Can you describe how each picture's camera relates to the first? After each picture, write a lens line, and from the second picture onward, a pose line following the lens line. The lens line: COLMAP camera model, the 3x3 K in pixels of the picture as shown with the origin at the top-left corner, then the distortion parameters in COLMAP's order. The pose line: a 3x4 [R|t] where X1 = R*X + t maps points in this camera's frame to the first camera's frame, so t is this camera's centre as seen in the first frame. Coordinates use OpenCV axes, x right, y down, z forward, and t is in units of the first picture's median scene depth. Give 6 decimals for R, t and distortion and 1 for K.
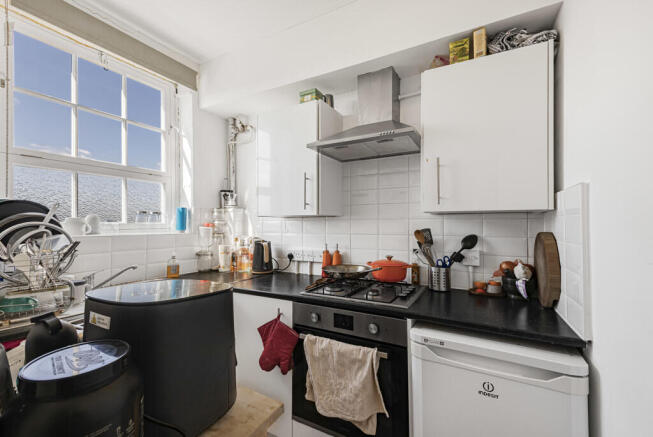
lens RADIAL K [[289.5, 0, 328.5], [0, 289.5, 211.4], [0, 0, 1]] dist [0.000183, -0.000303]
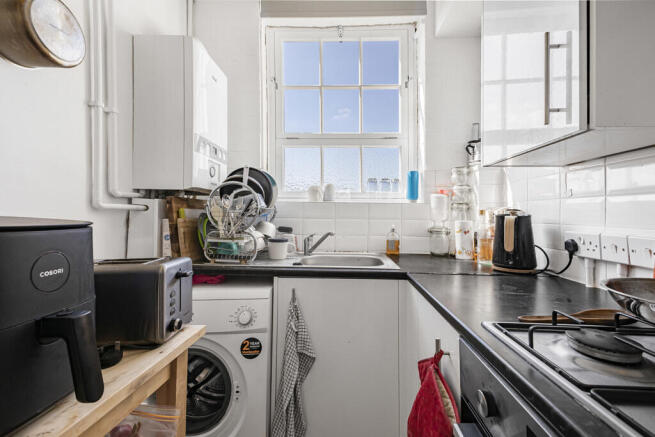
lens RADIAL K [[290.4, 0, 329.5], [0, 290.4, 211.4], [0, 0, 1]] dist [0.000183, -0.000303]
pose [[0.439154, 0.002619, -0.898408, 0.116601], [0.027063, 0.999503, 0.016142, 0.077245], [0.898004, -0.031402, 0.438865, 0.429155]]
